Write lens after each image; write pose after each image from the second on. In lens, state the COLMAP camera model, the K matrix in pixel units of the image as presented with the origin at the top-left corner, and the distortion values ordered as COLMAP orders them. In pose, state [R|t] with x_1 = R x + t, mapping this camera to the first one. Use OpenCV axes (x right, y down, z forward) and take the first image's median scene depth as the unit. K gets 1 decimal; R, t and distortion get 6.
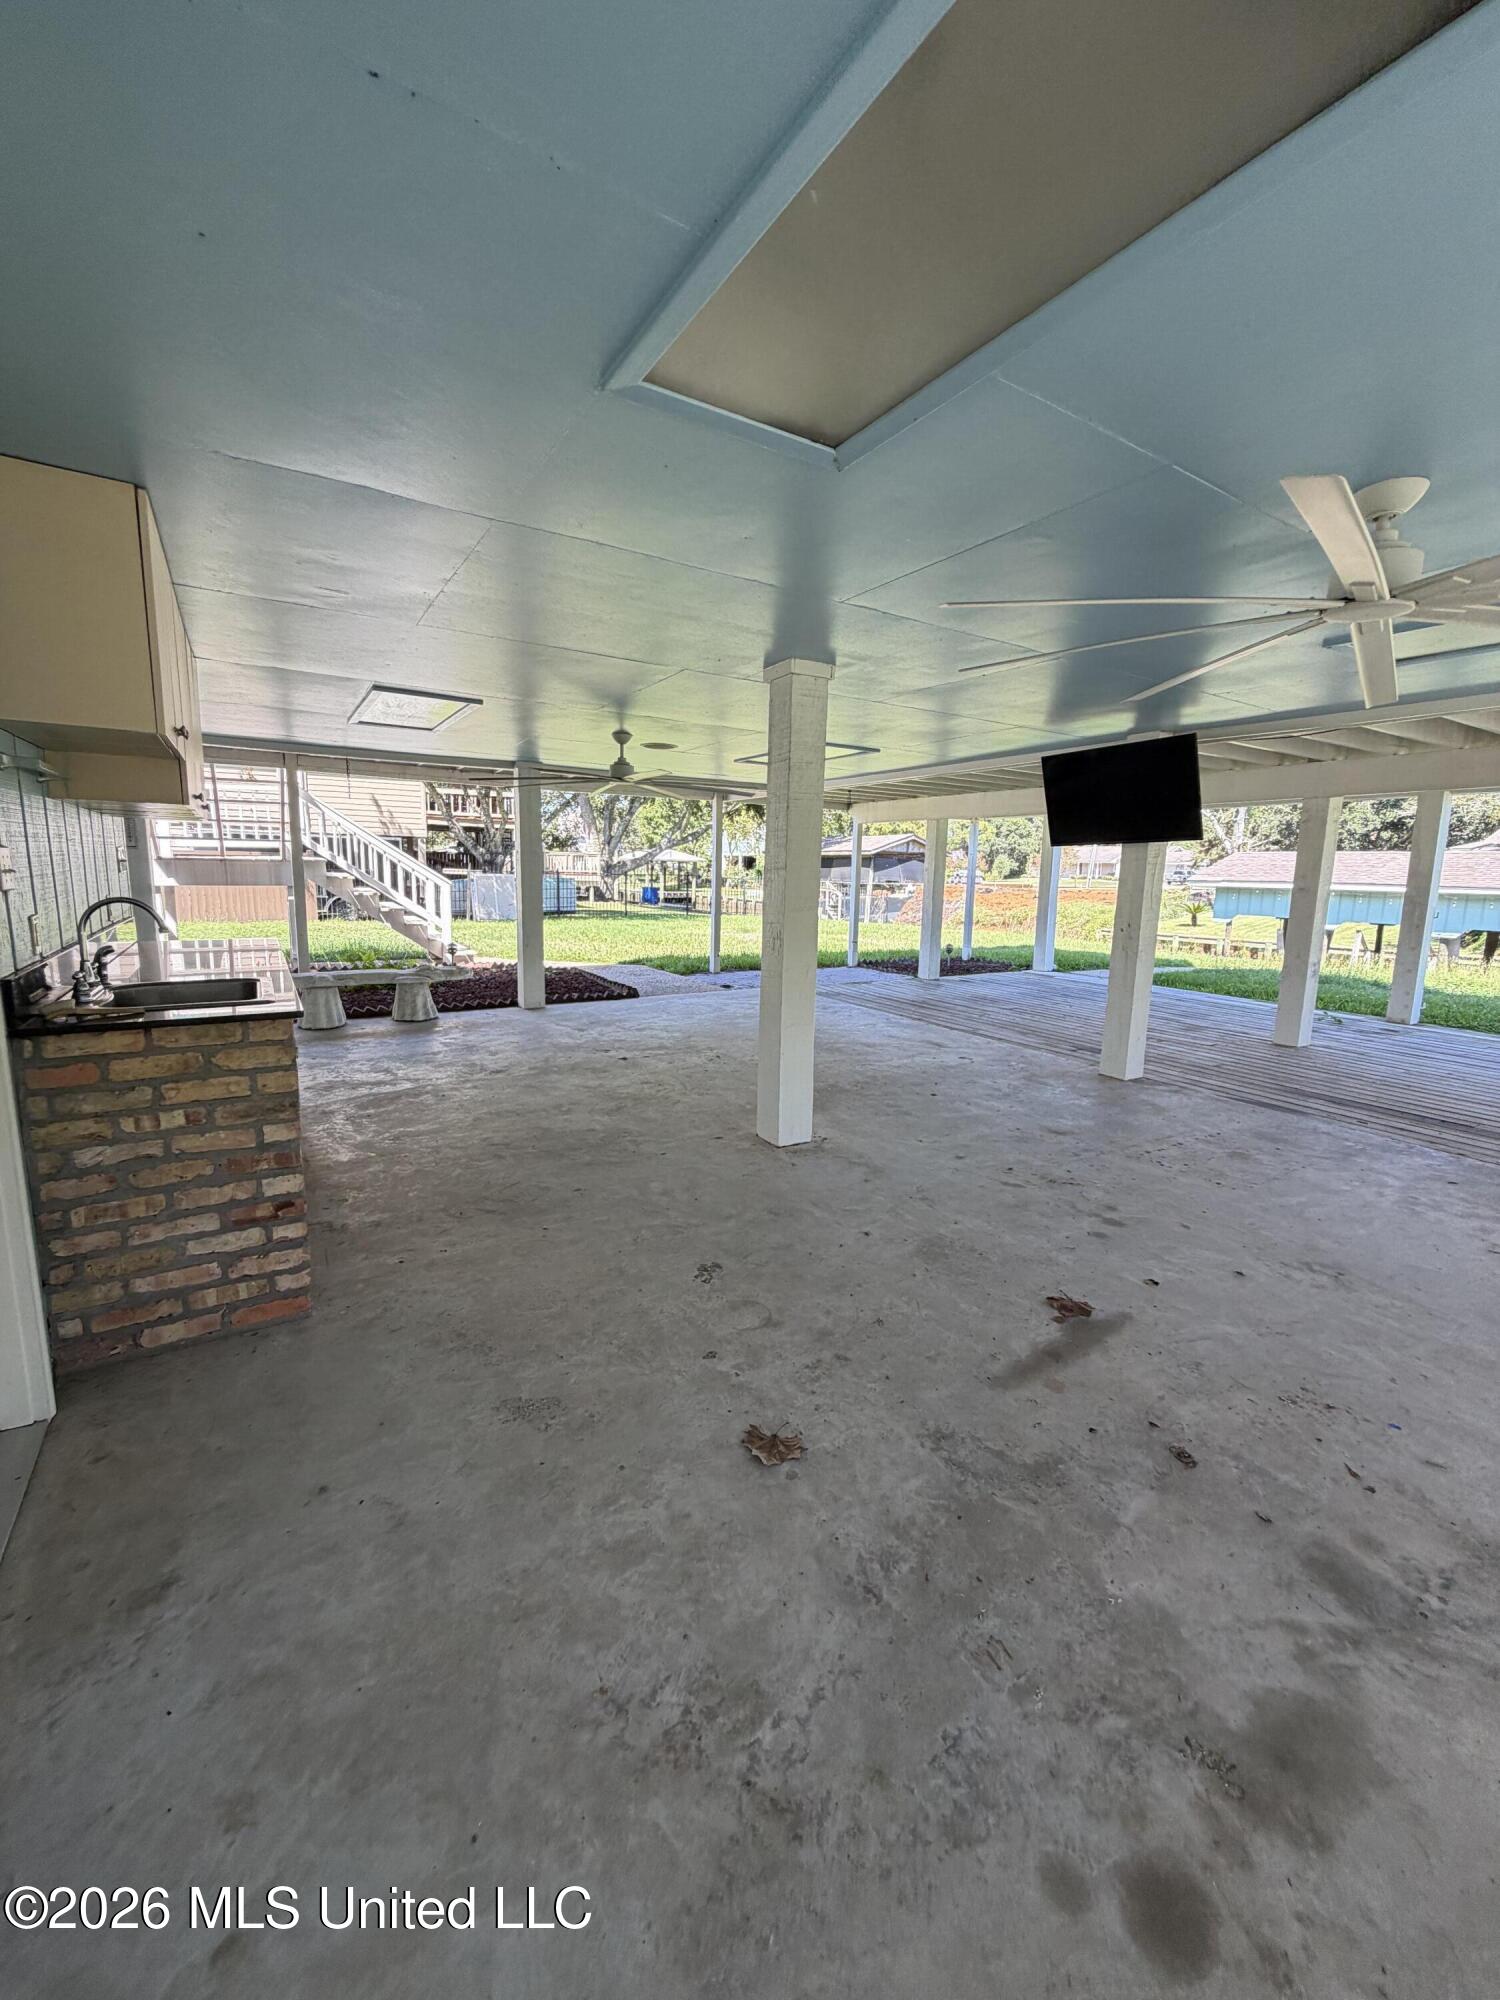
lens RADIAL K [[798.0, 0, 750.9], [0, 798.0, 999.4], [0, 0, 1]] dist [-0.003430, 0.001237]
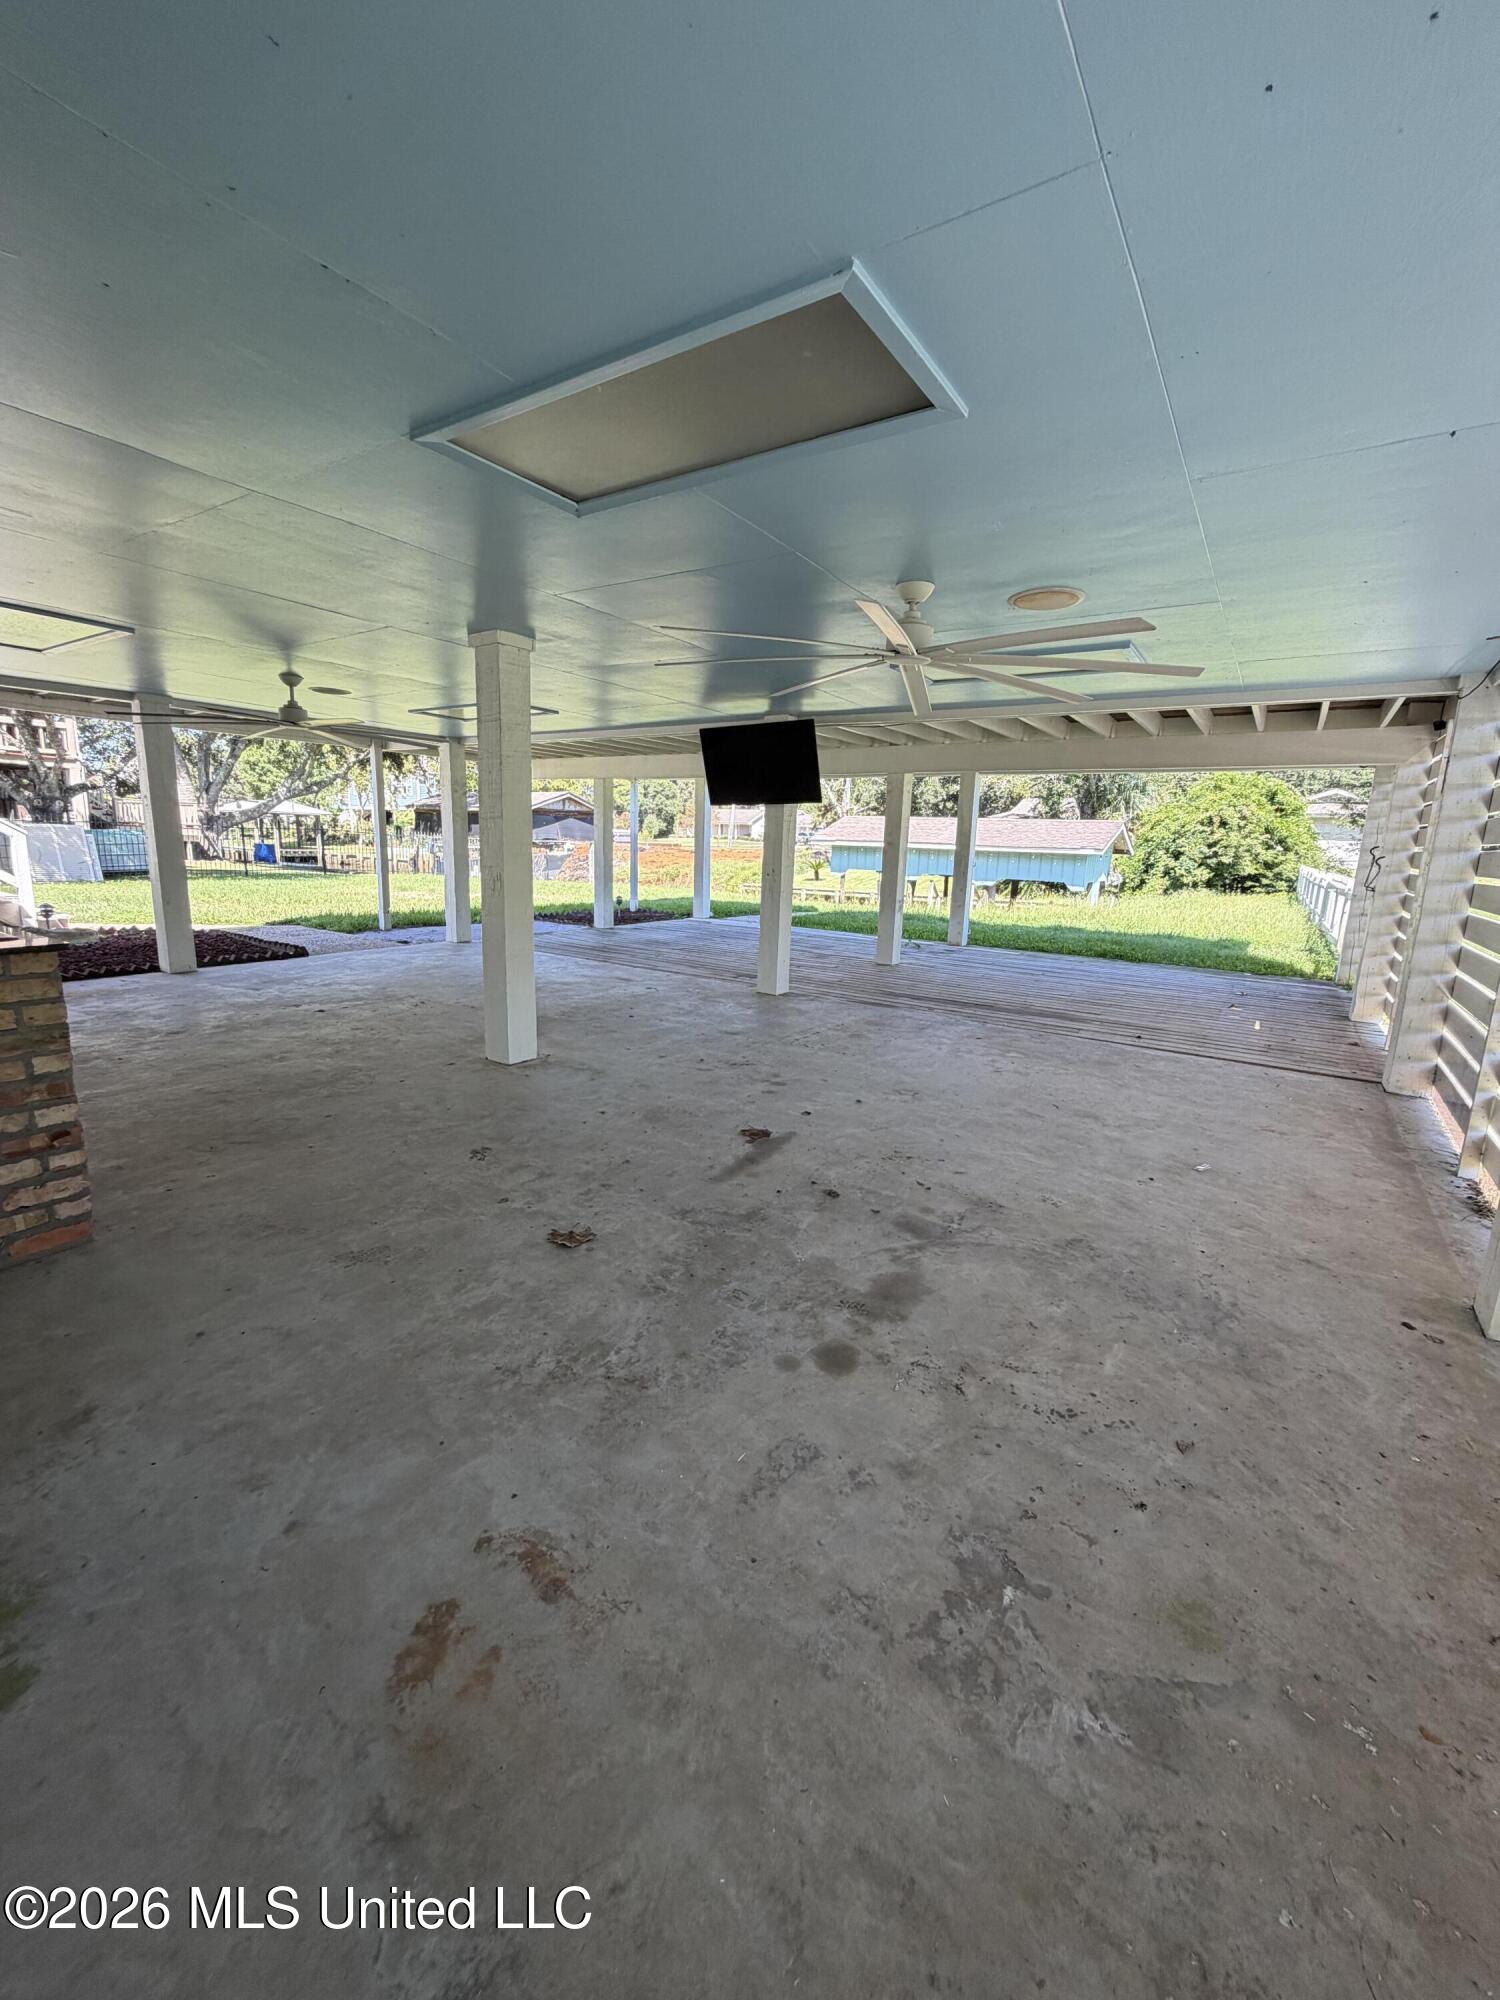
lens RADIAL K [[798.0, 0, 751.3], [0, 798.0, 1000.2], [0, 0, 1]] dist [-0.003430, 0.001237]
pose [[0.911060, -0.072235, 0.405895, -0.132864], [0.051623, 0.996770, 0.061521, 0.050975], [-0.409028, -0.035096, 0.911847, -0.223183]]
